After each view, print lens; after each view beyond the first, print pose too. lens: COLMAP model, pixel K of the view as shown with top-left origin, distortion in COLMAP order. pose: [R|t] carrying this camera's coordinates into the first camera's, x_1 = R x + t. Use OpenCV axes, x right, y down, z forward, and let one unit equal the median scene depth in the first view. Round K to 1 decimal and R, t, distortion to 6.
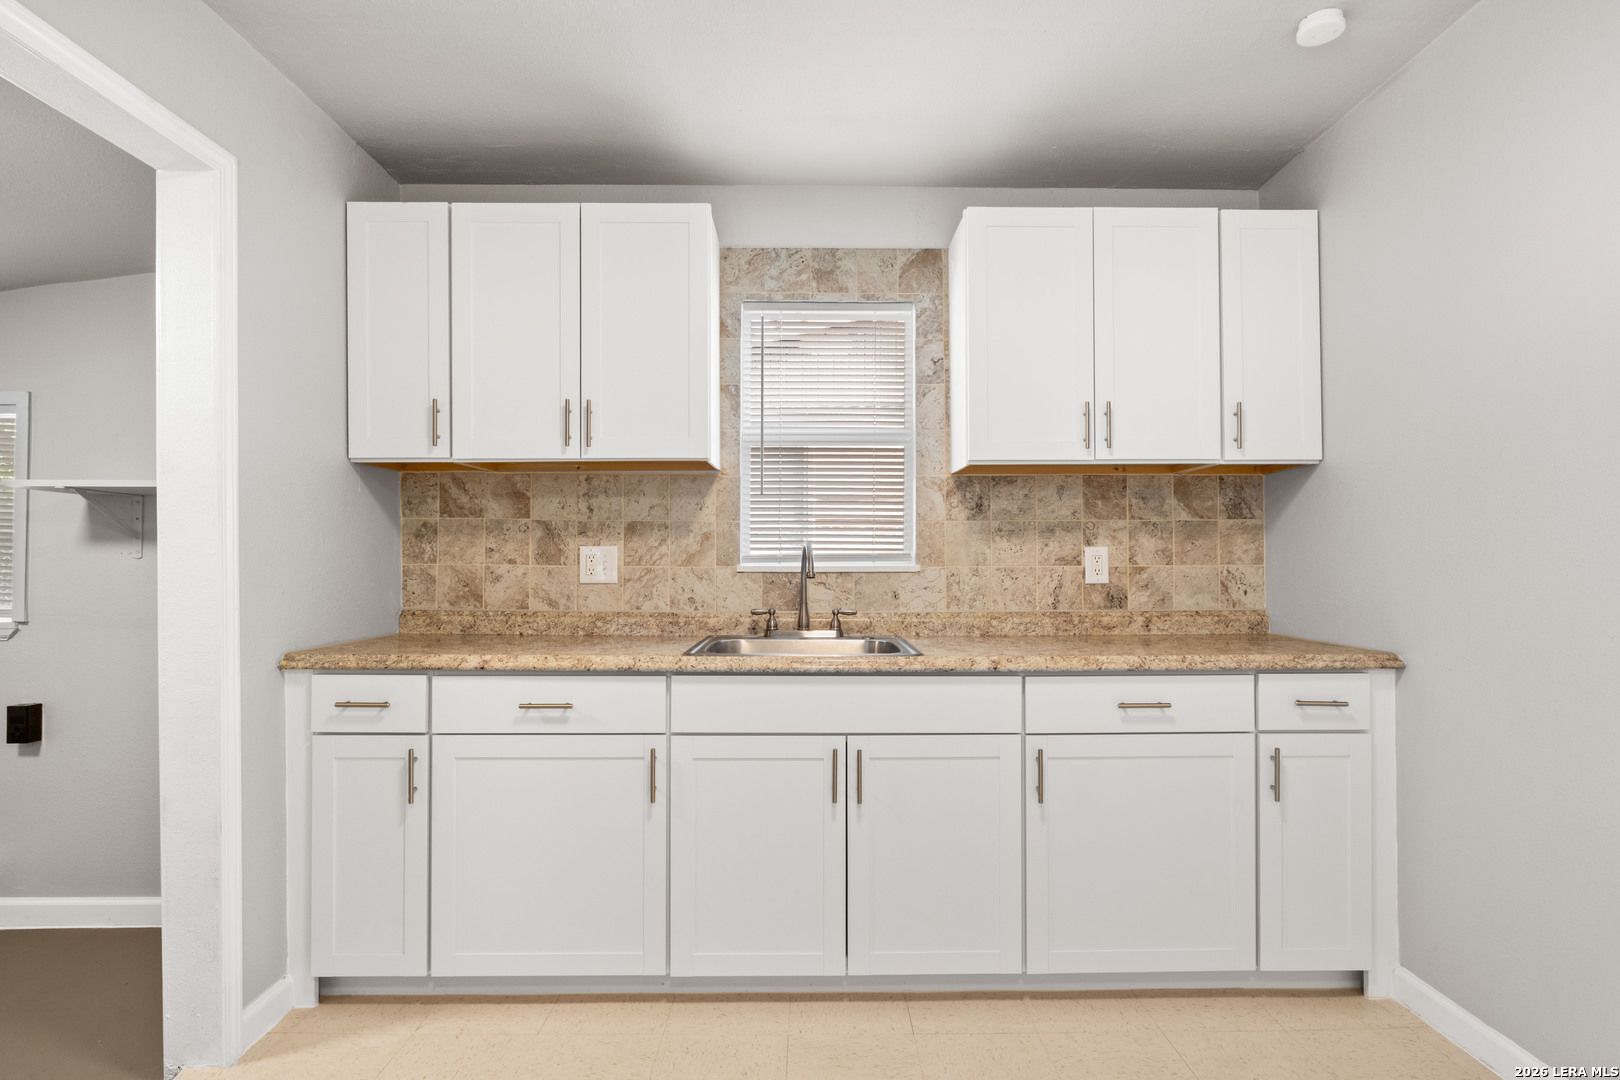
lens RADIAL K [[825.4, 0, 811.4], [0, 825.4, 543.5], [0, 0, 1]] dist [-0.010620, -0.000364]
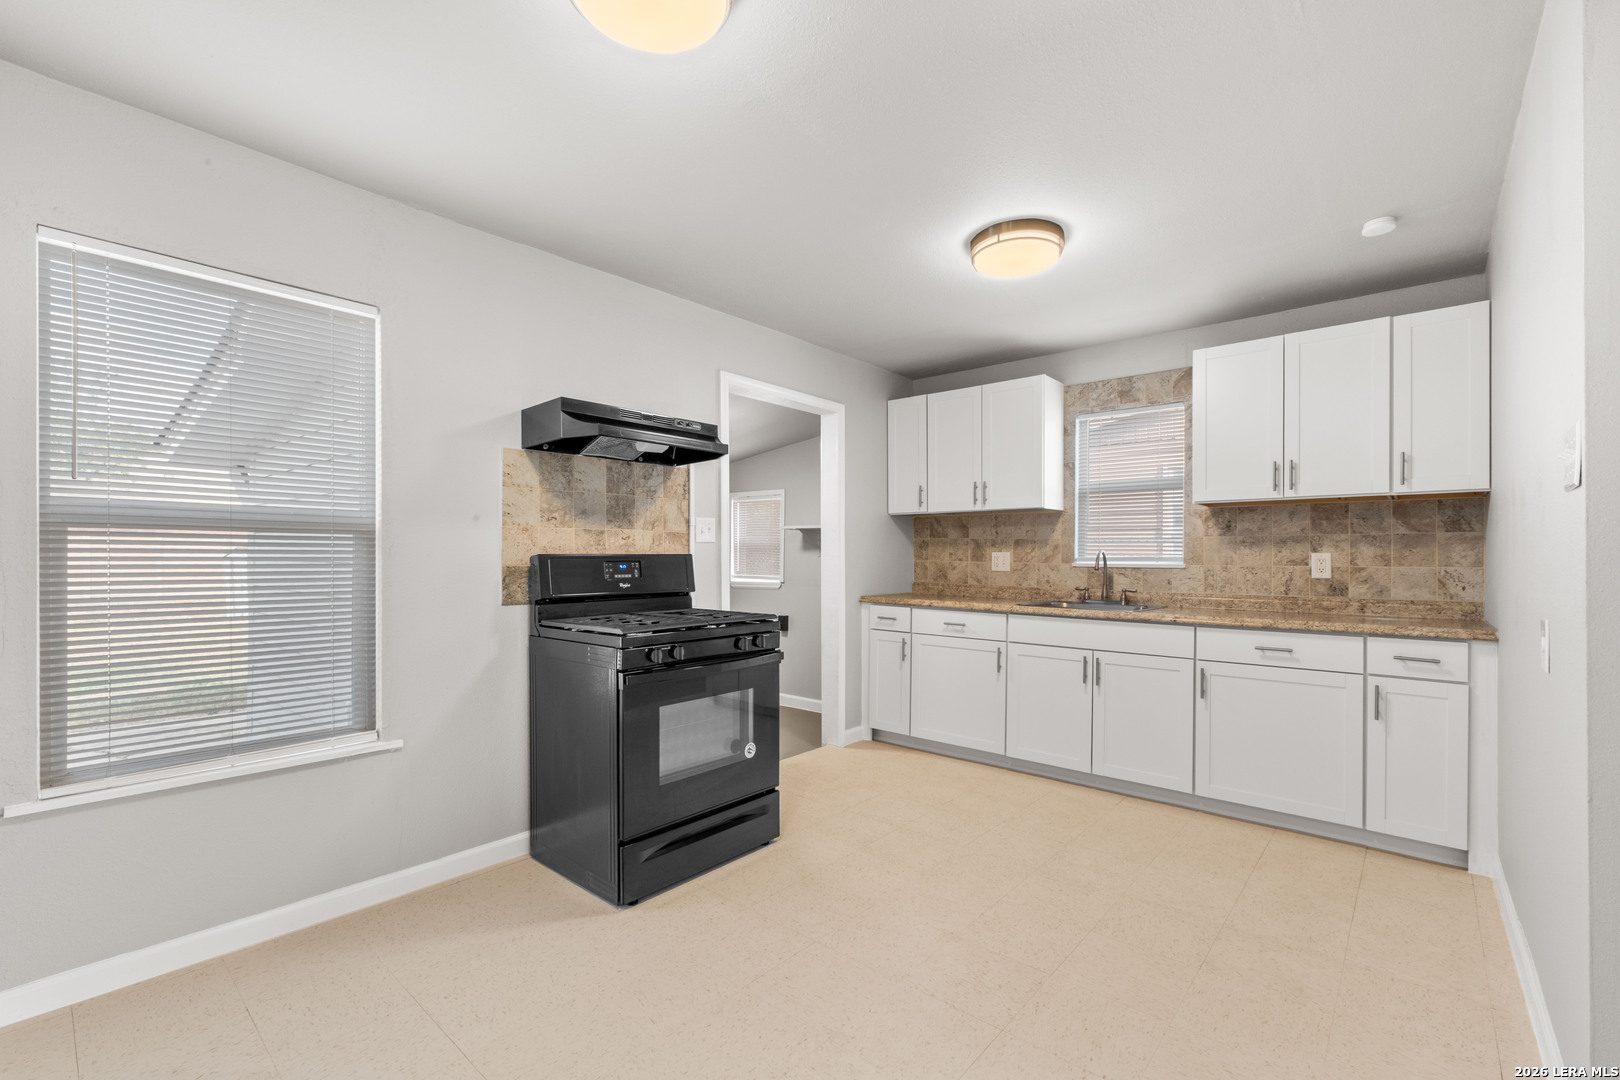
lens RADIAL K [[689.1, 0, 809.3], [0, 689.1, 550.1], [0, 0, 1]] dist [-0.000651, -0.000170]
pose [[0.745224, -0.000615, -0.666814, 0.490760], [0.003785, 0.999987, 0.003308, -0.008822], [0.666803, -0.004989, 0.745217, -0.509011]]
